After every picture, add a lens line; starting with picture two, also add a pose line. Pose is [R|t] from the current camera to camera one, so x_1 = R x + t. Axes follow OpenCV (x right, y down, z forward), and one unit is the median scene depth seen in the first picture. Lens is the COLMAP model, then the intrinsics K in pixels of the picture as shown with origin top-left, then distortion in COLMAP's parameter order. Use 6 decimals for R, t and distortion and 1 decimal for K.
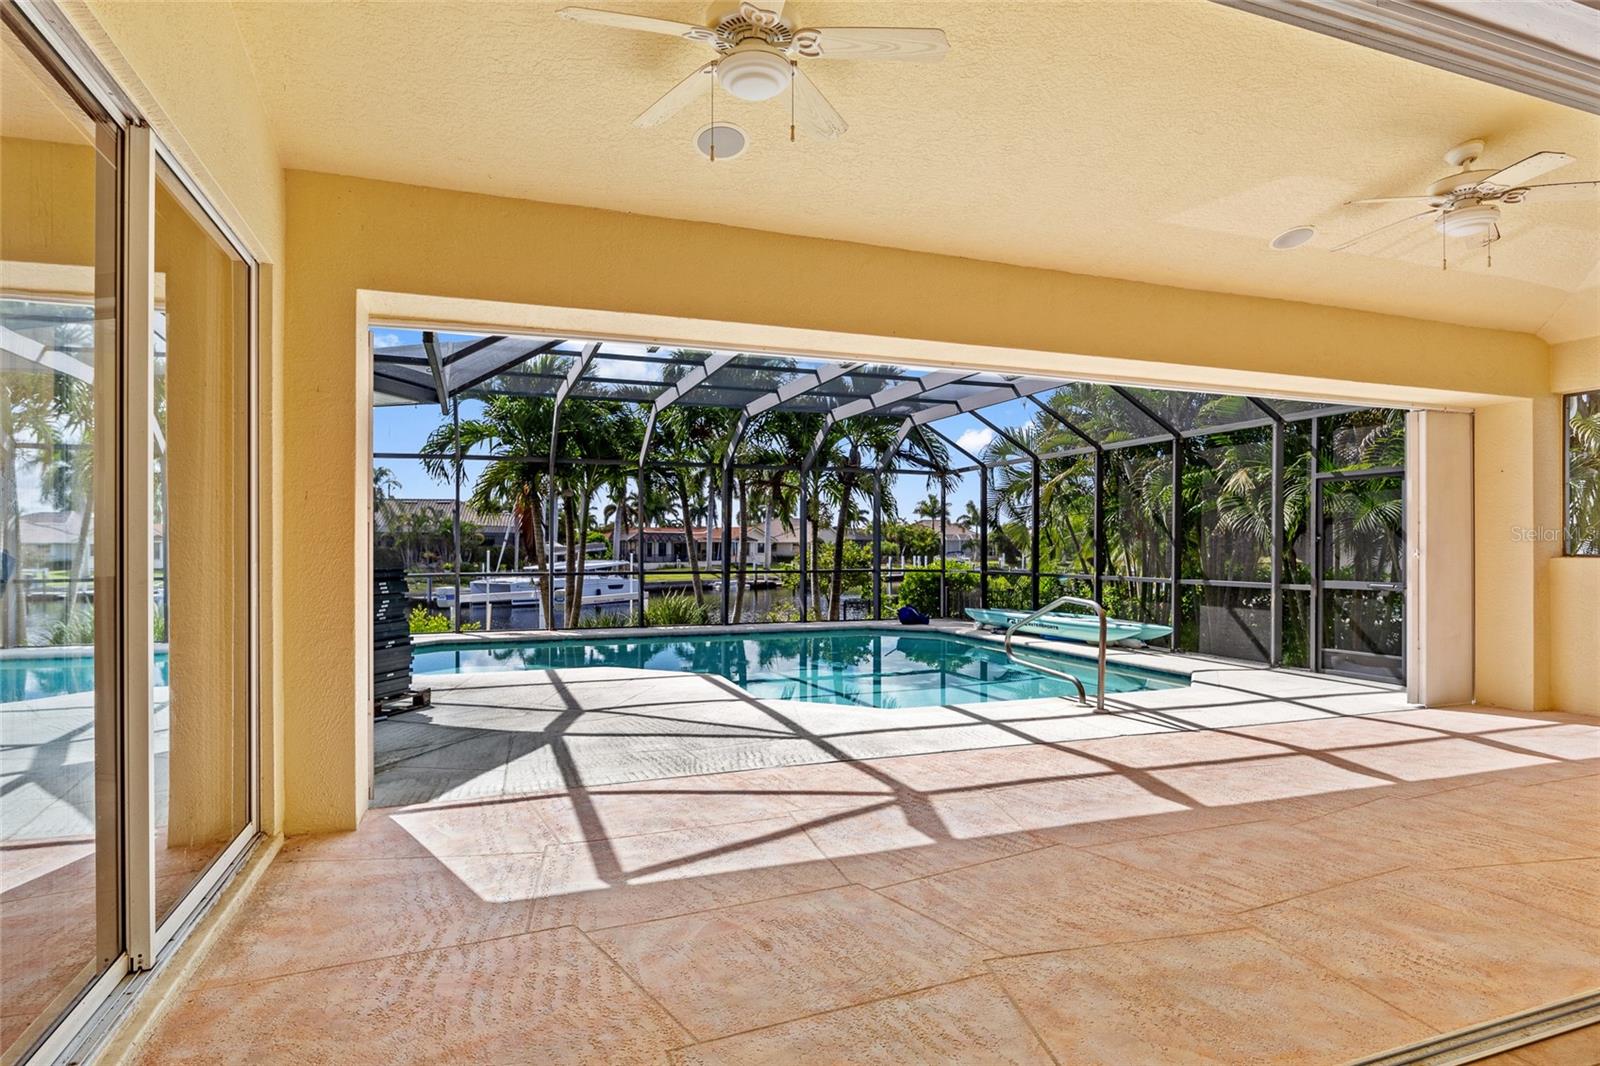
lens RADIAL K [[848.5, 0, 818.6], [0, 848.5, 547.4], [0, 0, 1]] dist [-0.019108, -0.001675]
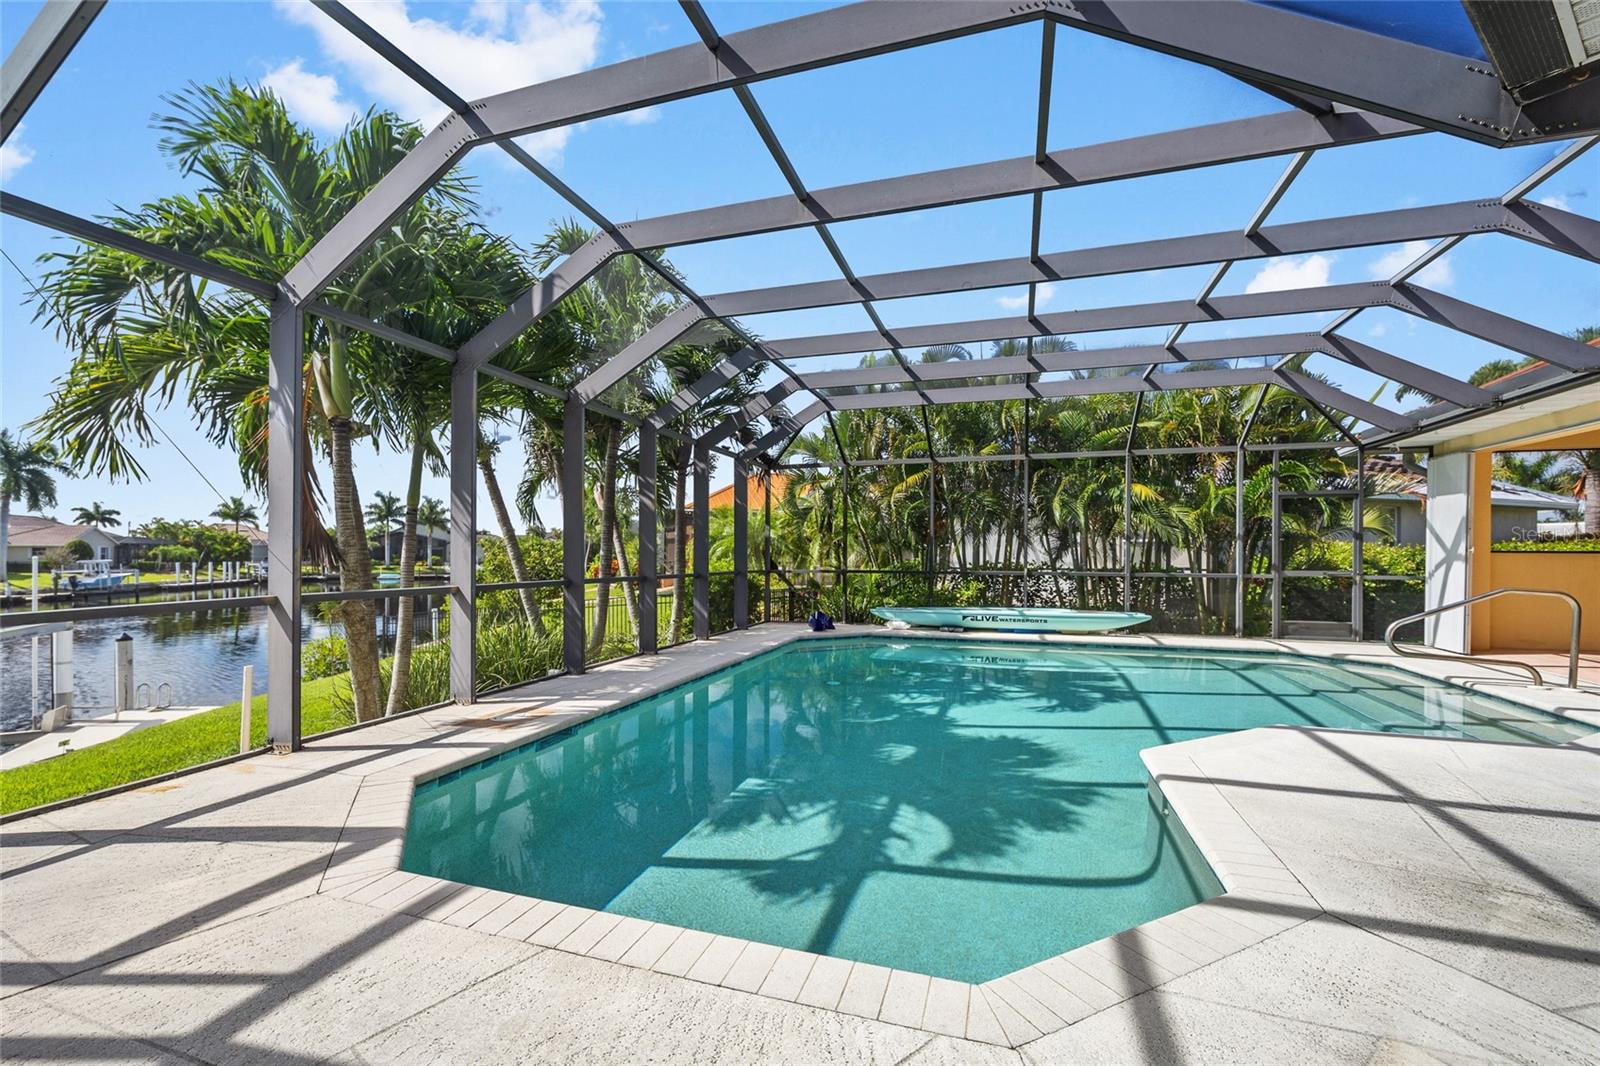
lens RADIAL K [[657.5, 0, 804.4], [0, 657.5, 609.9], [0, 0, 1]] dist [-0.019265, -0.000191]
pose [[0.639973, -0.062734, 0.765832, -0.387357], [-0.003780, 0.996393, 0.084780, 0.006619], [-0.768388, -0.057152, 0.637427, 0.484686]]
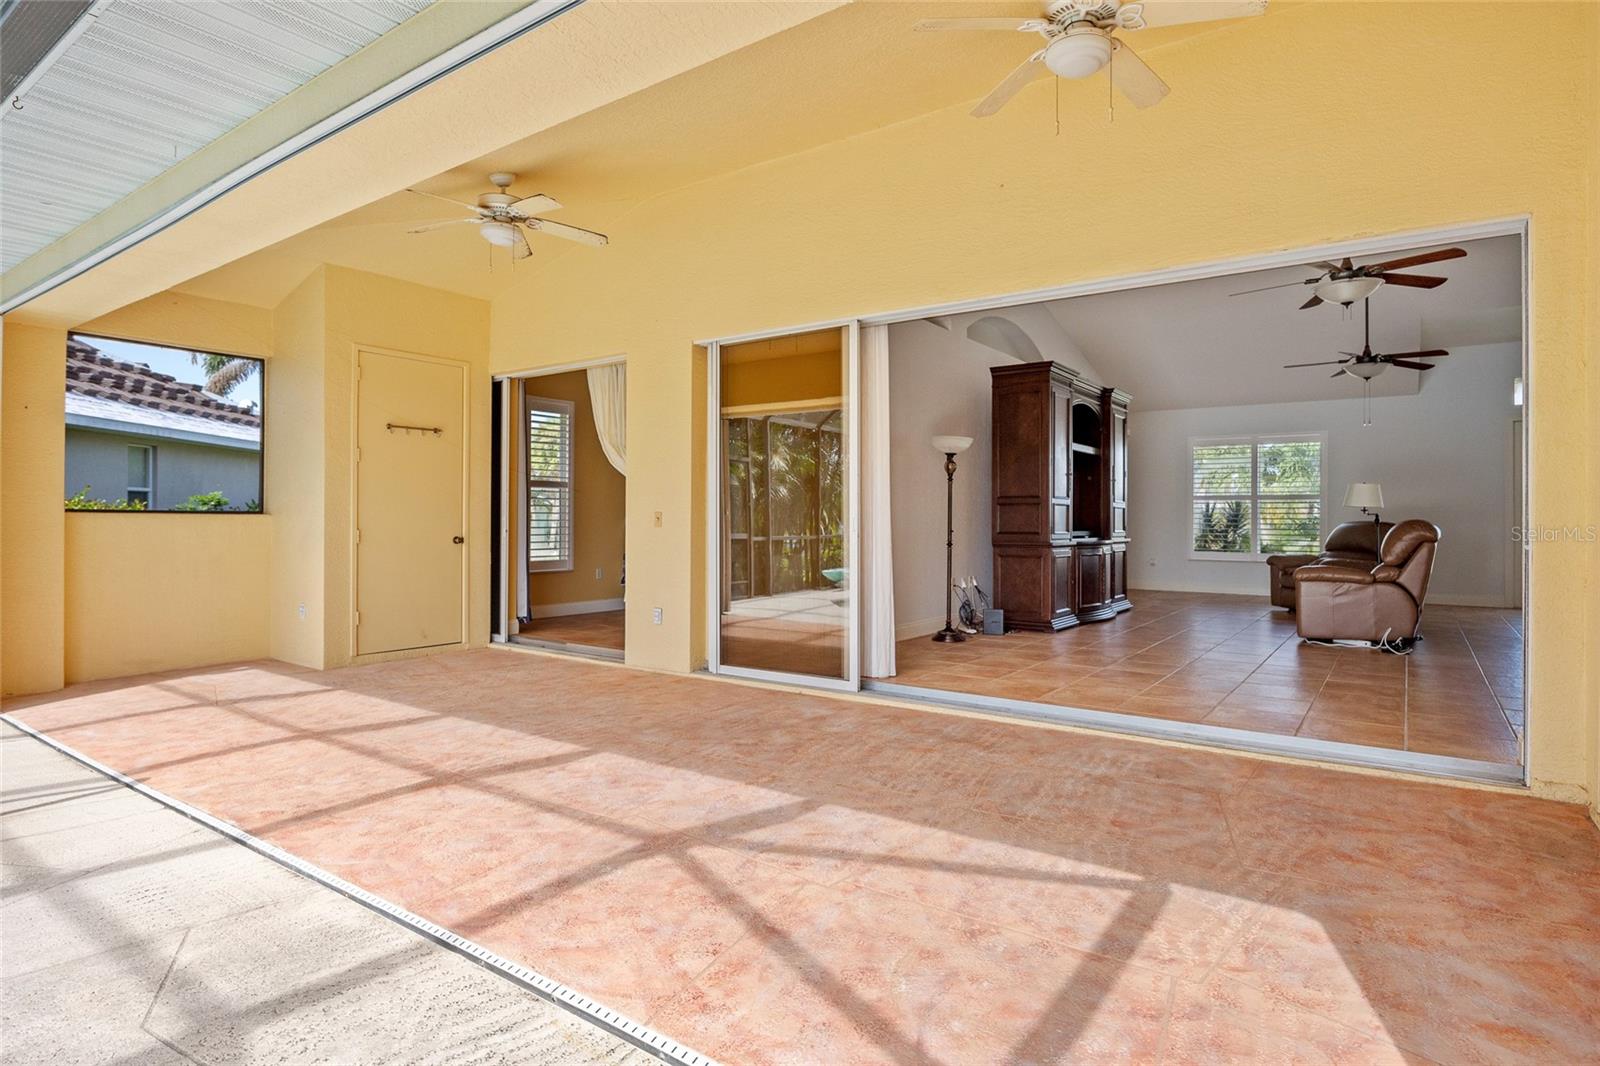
lens RADIAL K [[848.5, 0, 818.6], [0, 848.5, 547.4], [0, 0, 1]] dist [-0.019108, -0.001675]
pose [[-0.556939, -0.030529, 0.829992, -0.144775], [-0.003420, 0.999400, 0.034466, 0.003741], [-0.830546, 0.016357, -0.556709, 0.339870]]
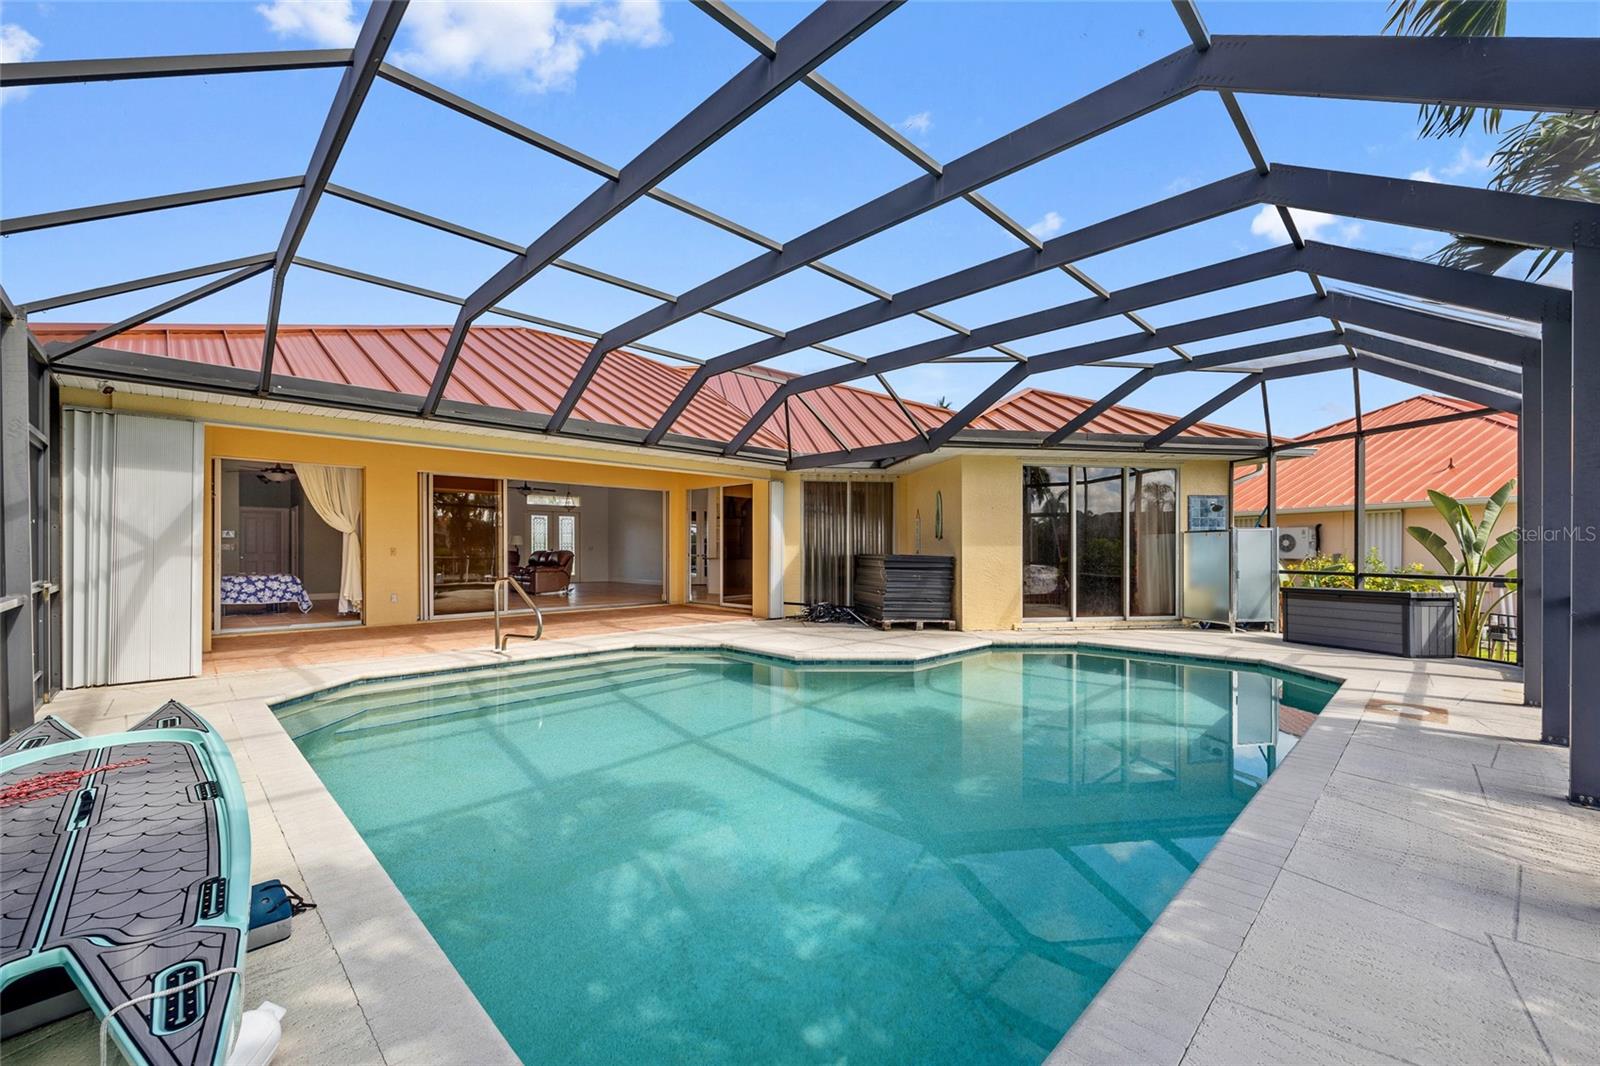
lens RADIAL K [[640.3, 0, 792.5], [0, 640.3, 545.0], [0, 0, 1]] dist [0.000731, 0.000070]
pose [[-0.923232, -0.000006, -0.384243, 0.111142], [0.001145, 0.999996, -0.002767, 0.001077], [0.384241, -0.002995, -0.923228, 0.906484]]
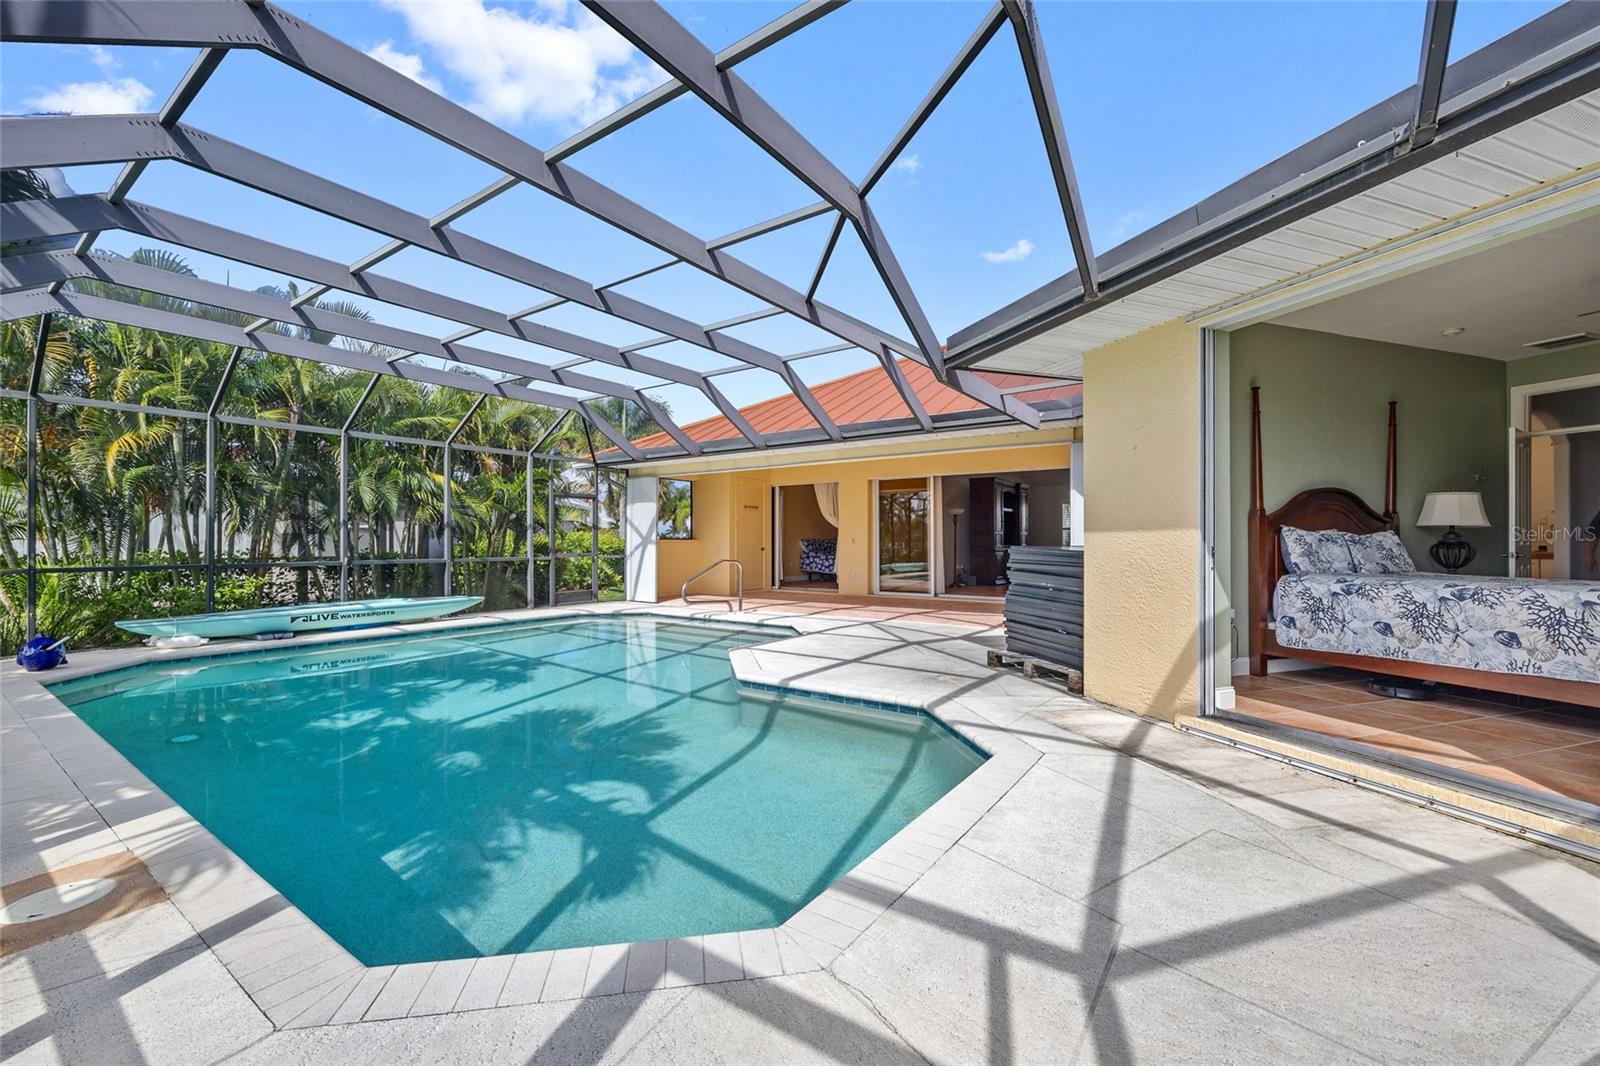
lens RADIAL K [[640.3, 0, 792.5], [0, 640.3, 545.0], [0, 0, 1]] dist [0.000731, 0.000070]
pose [[-0.535788, -0.003154, 0.844347, -0.436507], [0.000094, 0.999993, 0.003795, 0.007098], [-0.844352, 0.002112, -0.535784, 0.697925]]
